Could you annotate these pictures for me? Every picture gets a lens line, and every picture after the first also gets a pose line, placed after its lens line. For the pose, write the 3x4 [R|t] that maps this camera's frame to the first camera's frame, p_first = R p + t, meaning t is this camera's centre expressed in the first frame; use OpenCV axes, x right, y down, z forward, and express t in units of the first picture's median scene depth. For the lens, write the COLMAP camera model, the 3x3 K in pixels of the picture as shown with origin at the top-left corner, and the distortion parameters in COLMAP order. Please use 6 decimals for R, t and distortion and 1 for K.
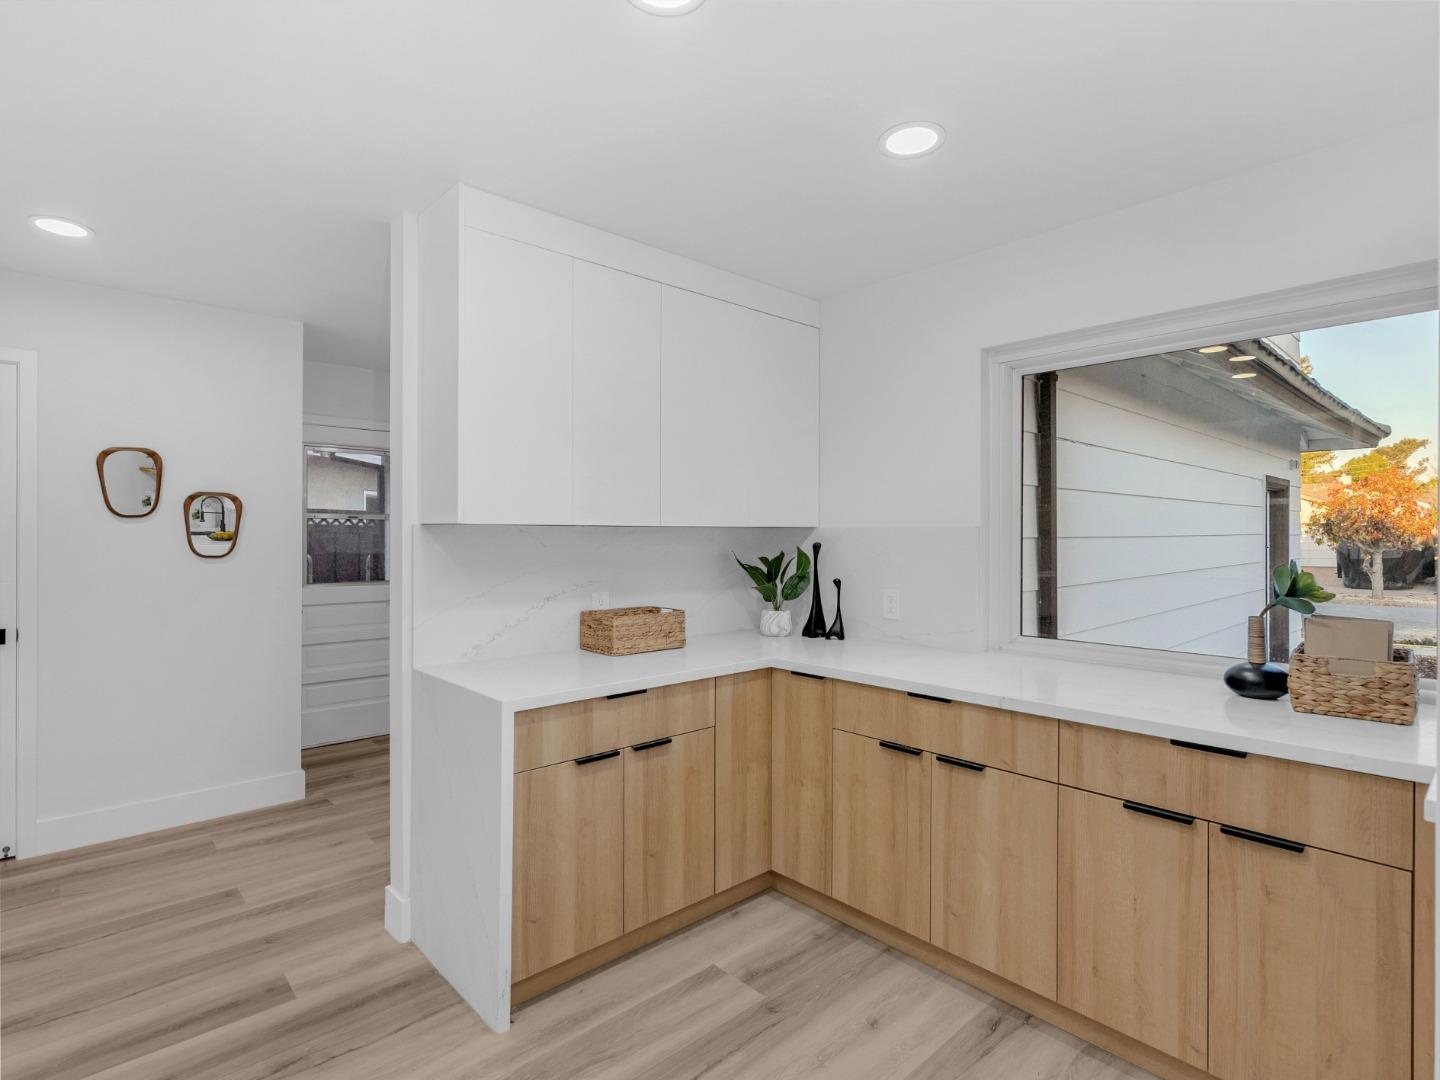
lens RADIAL K [[734.4, 0, 716.1], [0, 734.4, 537.0], [0, 0, 1]] dist [0.000077, 0.000703]
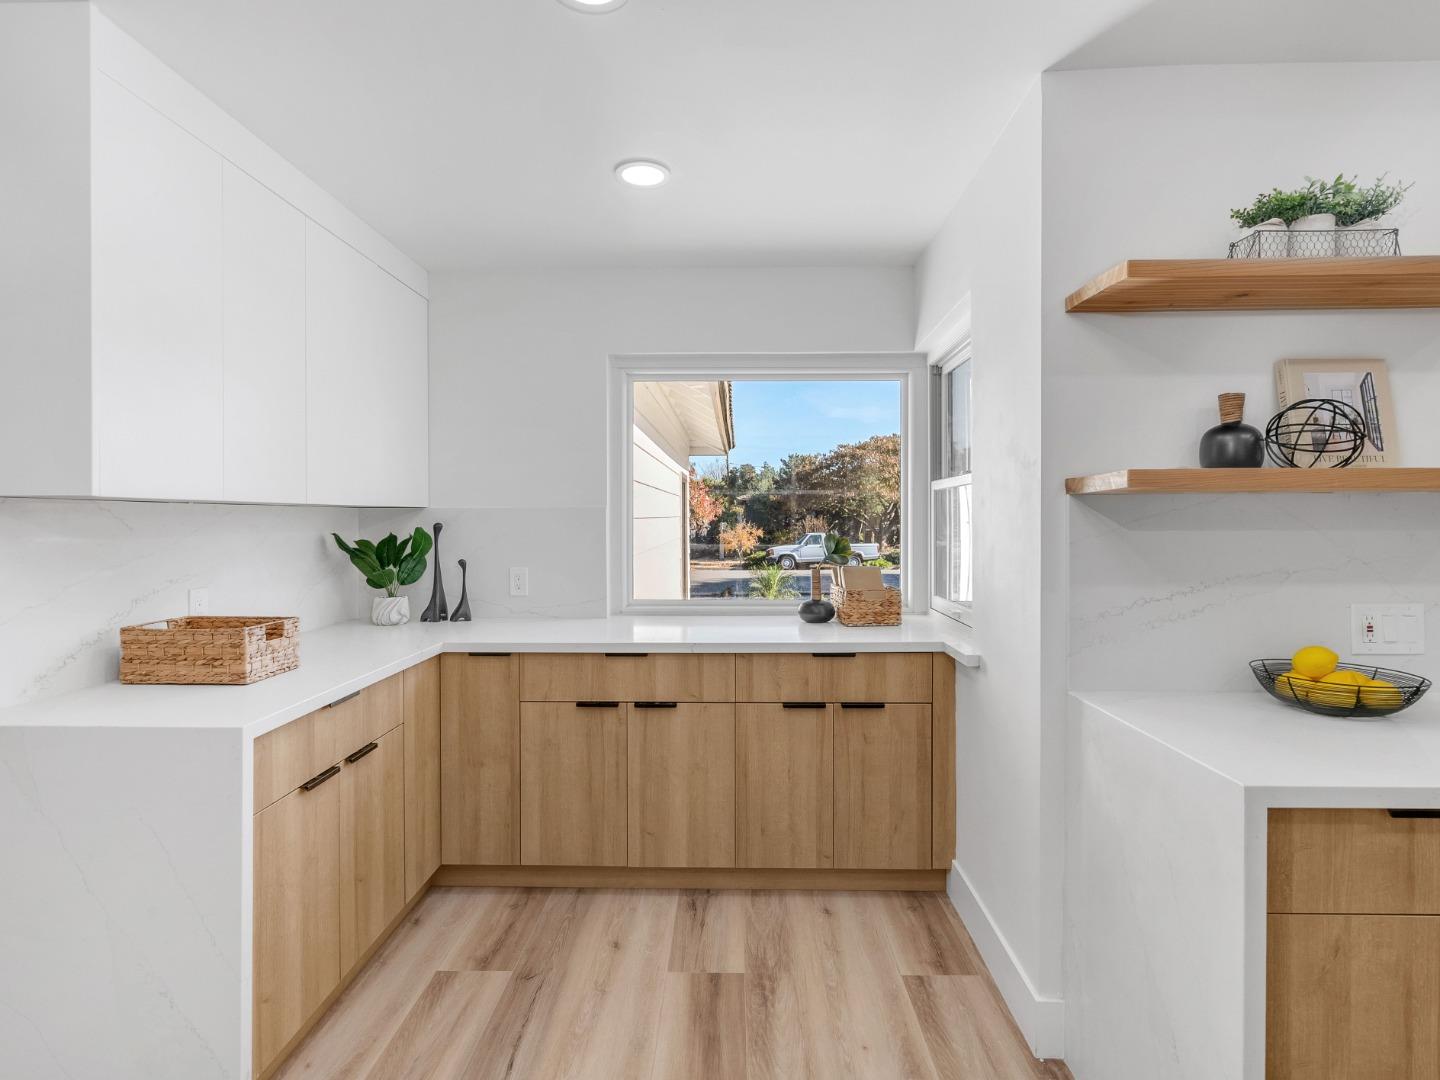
lens RADIAL K [[744.6, 0, 718.7], [0, 744.6, 521.4], [0, 0, 1]] dist [-0.002390, 0.000525]
pose [[0.687872, -0.003983, 0.725821, -0.451615], [0.002986, 0.999992, 0.002657, 0.005718], [-0.725825, 0.000340, 0.687879, 0.085924]]
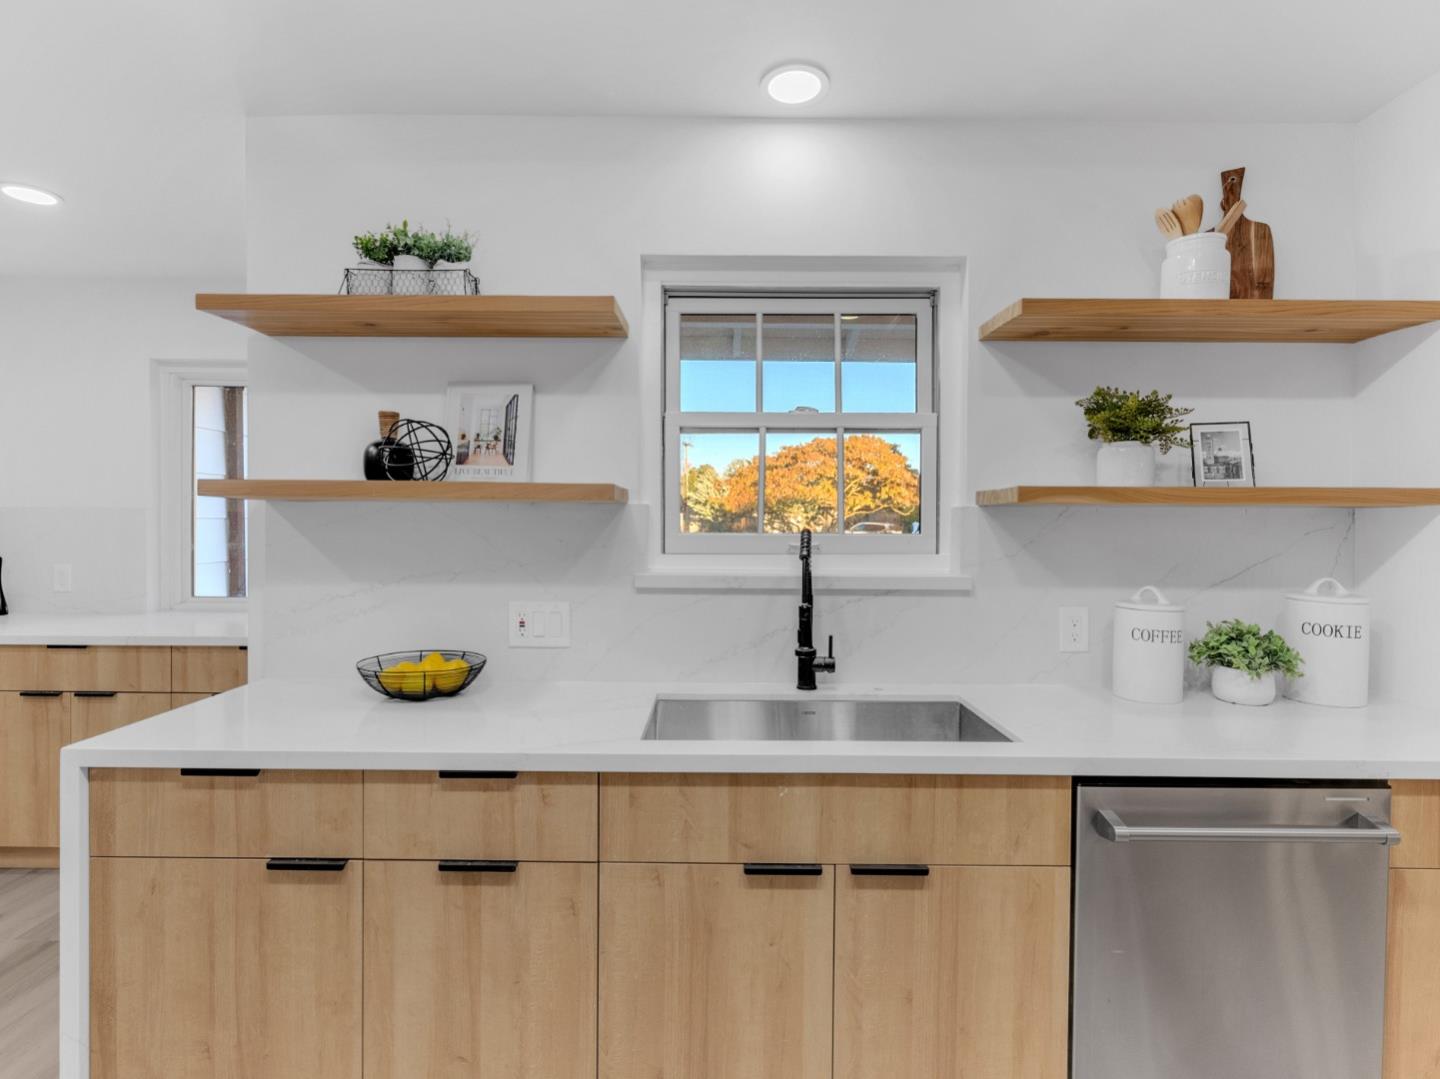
lens RADIAL K [[771.5, 0, 719.8], [0, 771.5, 525.8], [0, 0, 1]] dist [0.000126, 0.000982]
pose [[0.676447, 0.001005, 0.736491, 0.075833], [-0.008115, 0.999949, 0.006088, -0.000188], [-0.736447, -0.010095, 0.676420, -0.658993]]
